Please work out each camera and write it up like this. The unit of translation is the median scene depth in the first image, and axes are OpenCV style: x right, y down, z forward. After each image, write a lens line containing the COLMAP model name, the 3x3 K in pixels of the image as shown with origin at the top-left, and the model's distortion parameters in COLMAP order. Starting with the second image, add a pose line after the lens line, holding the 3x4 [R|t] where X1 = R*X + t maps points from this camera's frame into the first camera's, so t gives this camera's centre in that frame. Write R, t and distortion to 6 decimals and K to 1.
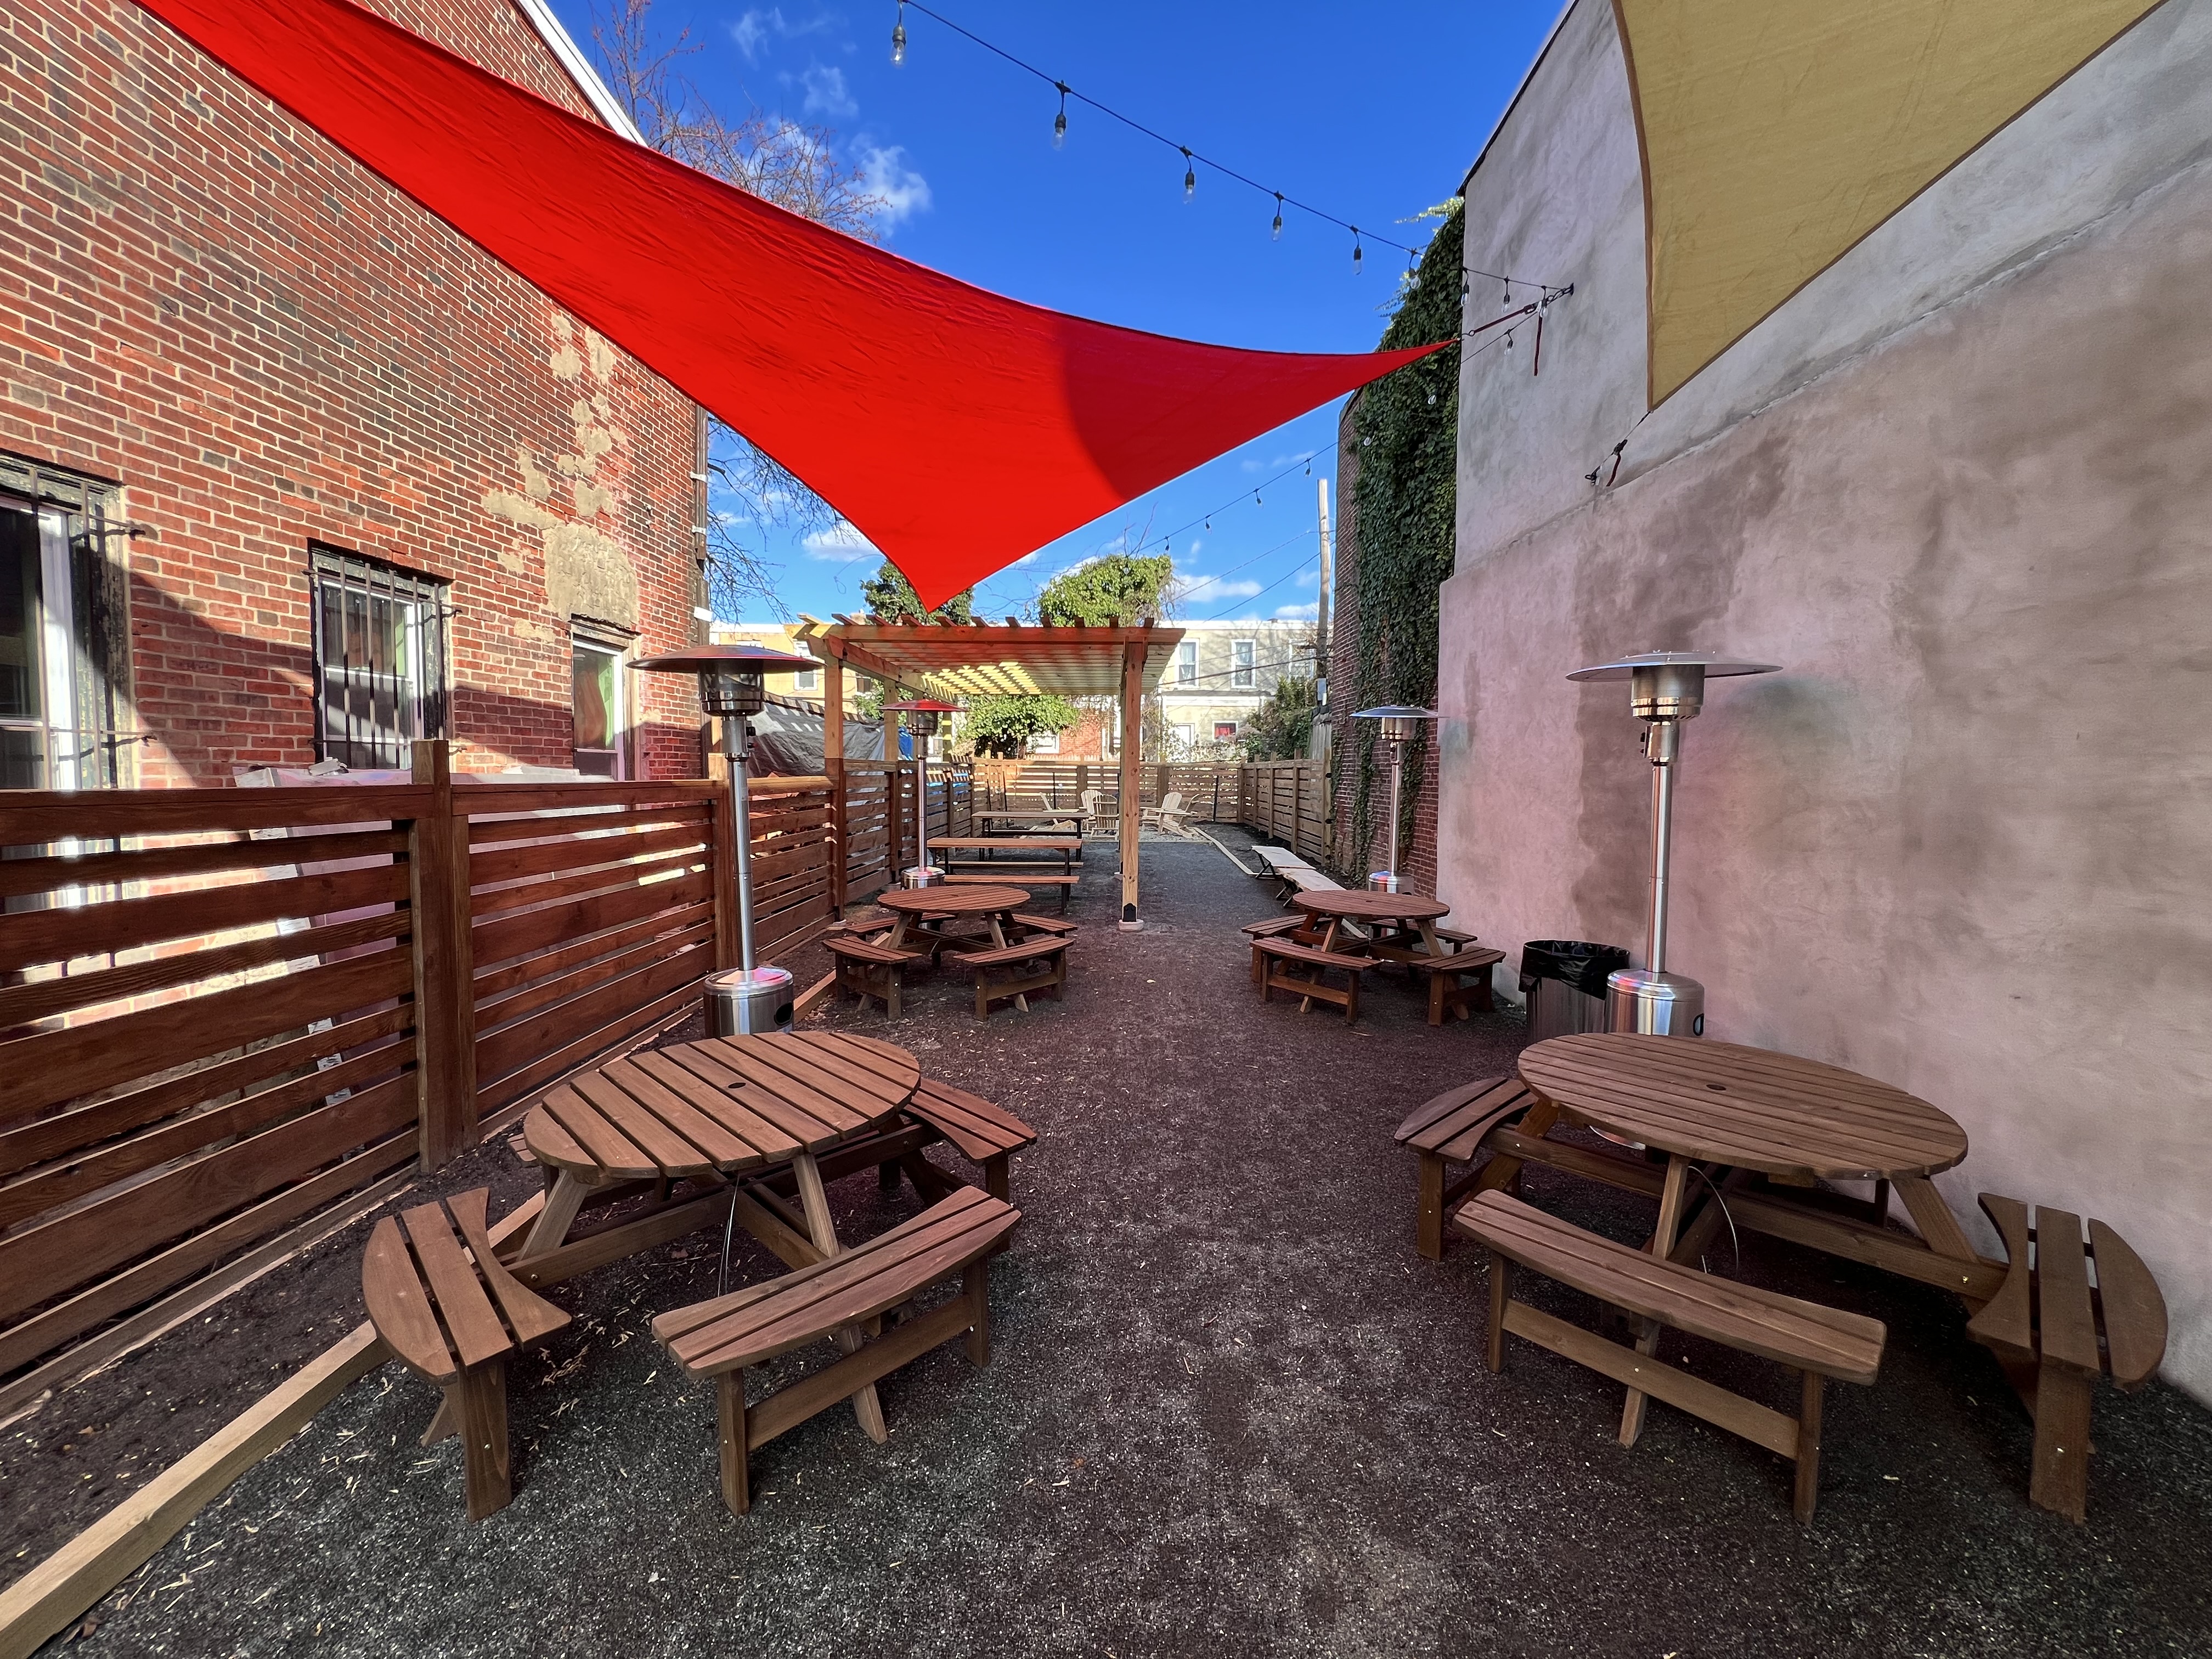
lens RADIAL K [[888.7, 0, 1106.0], [0, 888.7, 829.5], [0, 0, 1]] dist [0.000139, -0.010659]
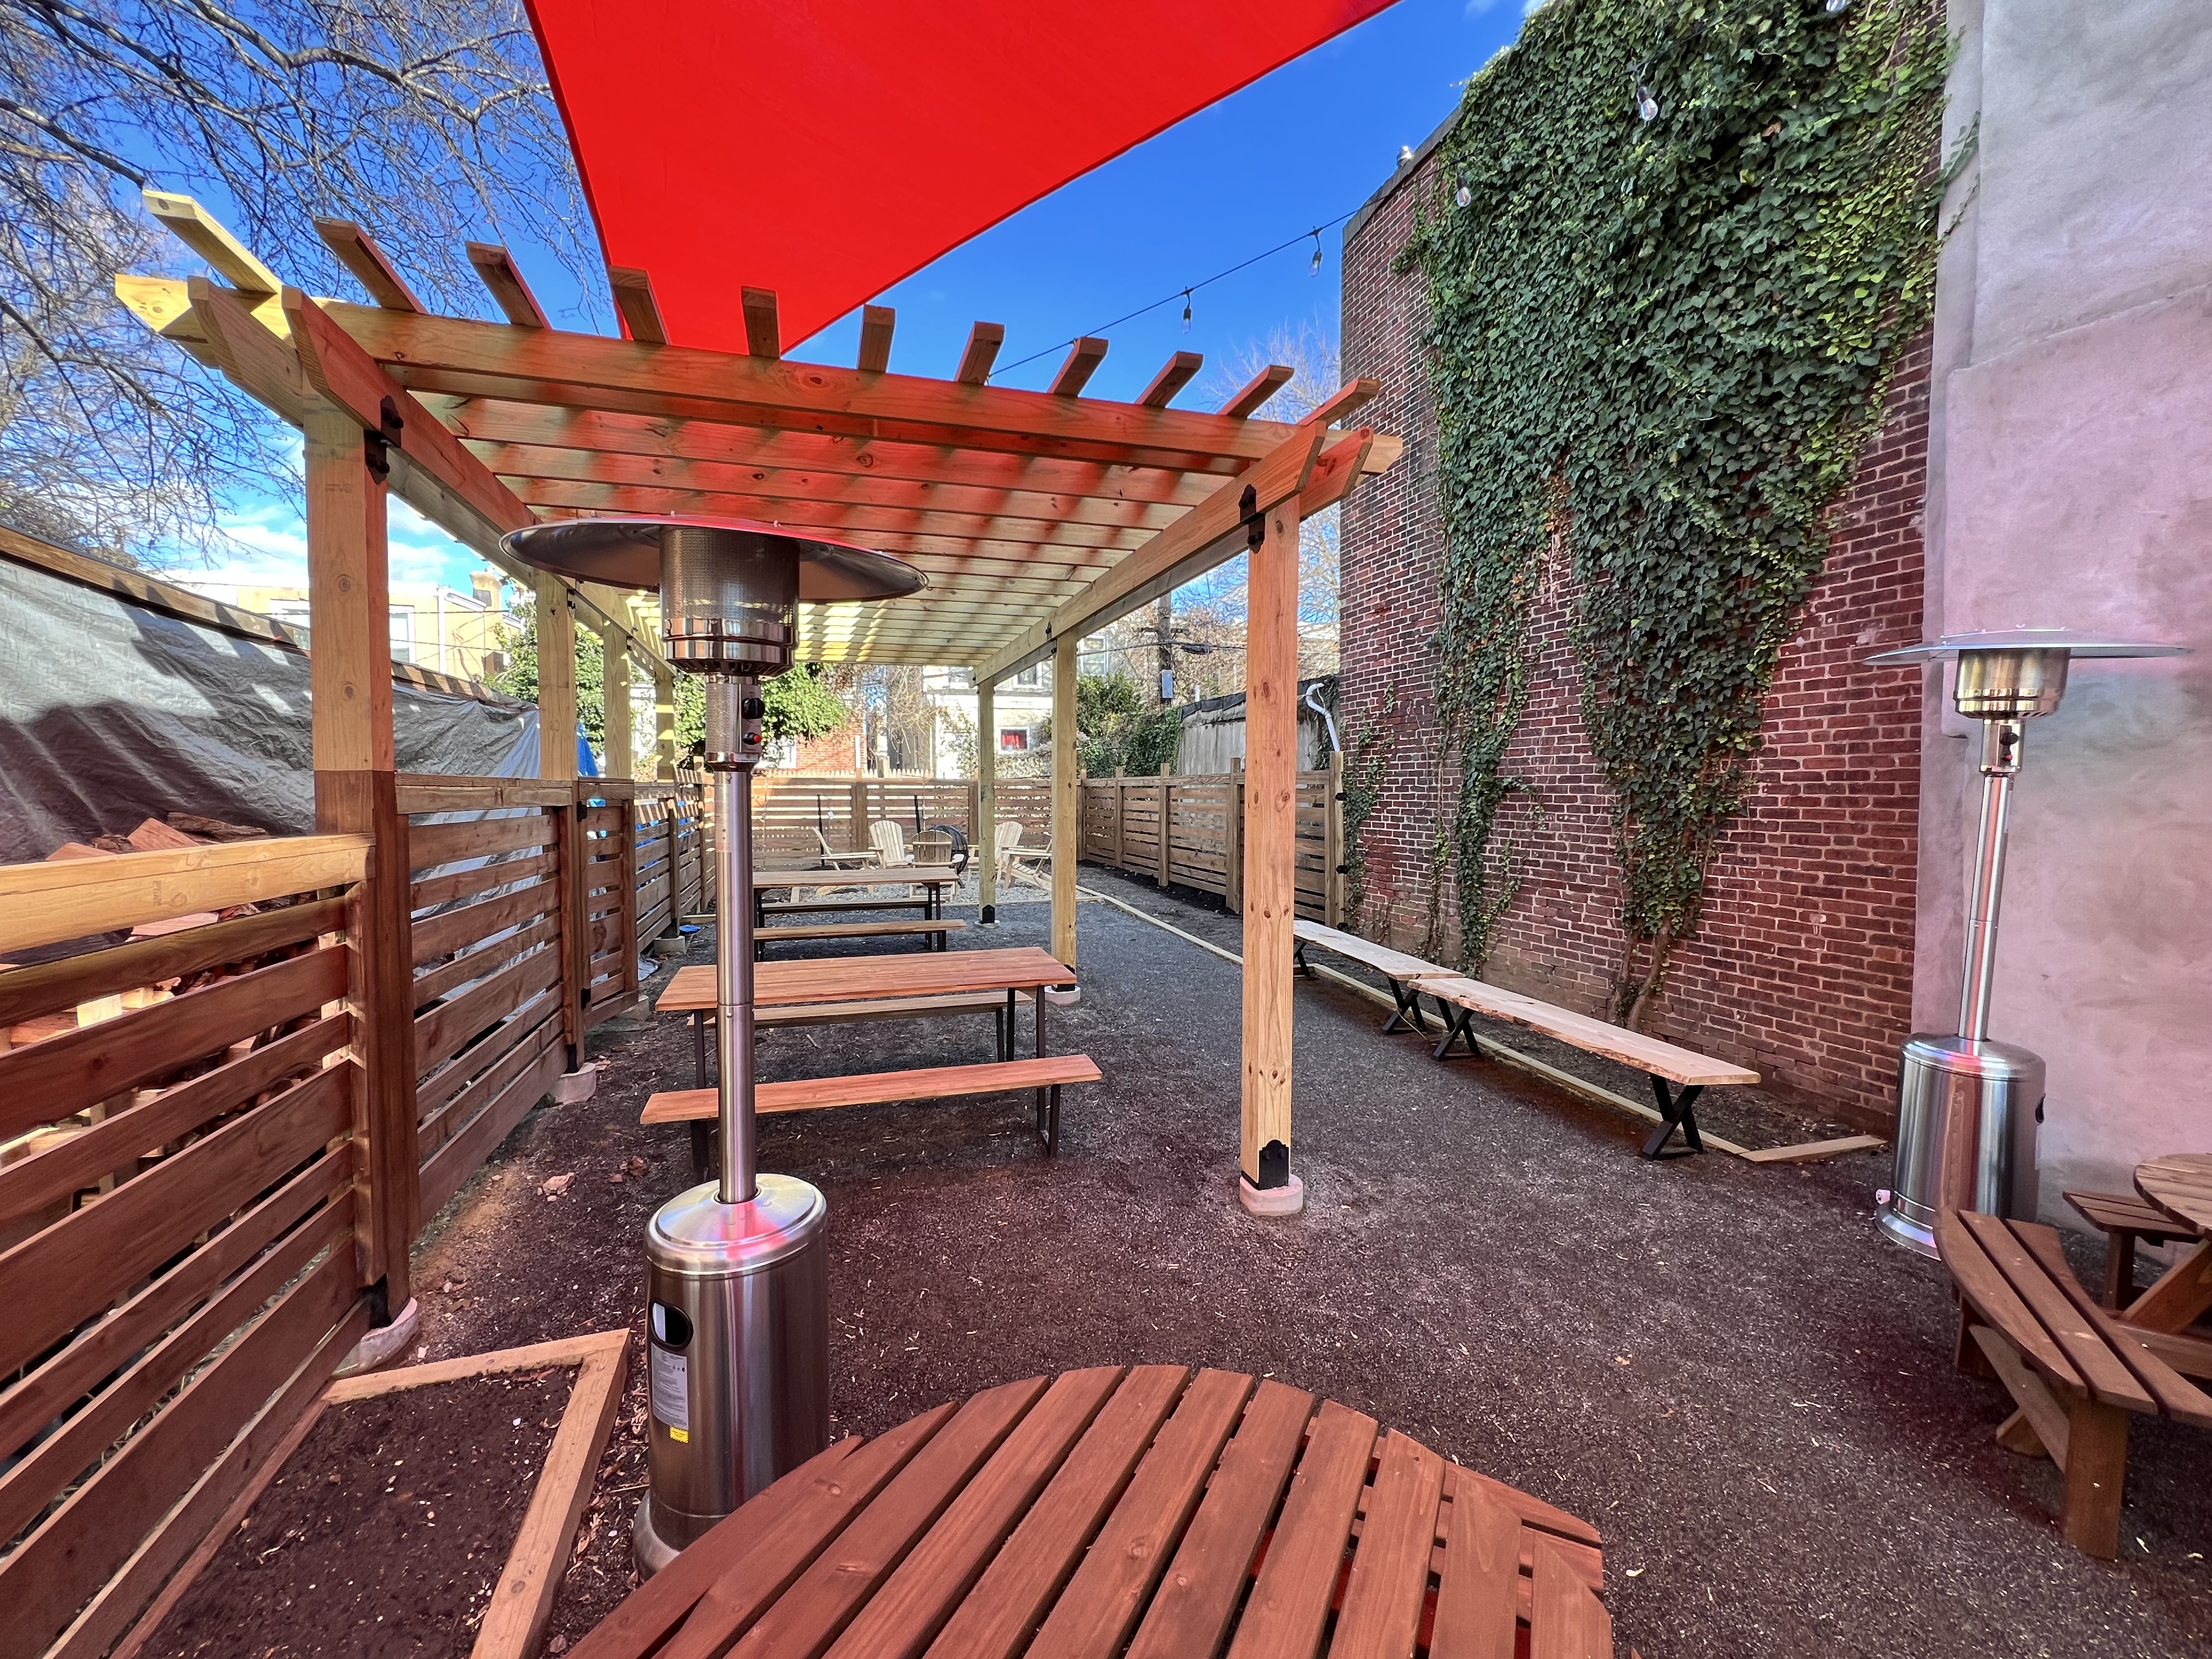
lens RADIAL K [[924.9, 0, 1106.0], [0, 924.9, 829.5], [0, 0, 1]] dist [-0.013113, 0.000027]
pose [[0.950698, -0.026522, 0.308981, -0.169369], [0.032859, 0.999343, -0.015322, -0.049537], [-0.308371, 0.024720, 0.950945, 0.657779]]
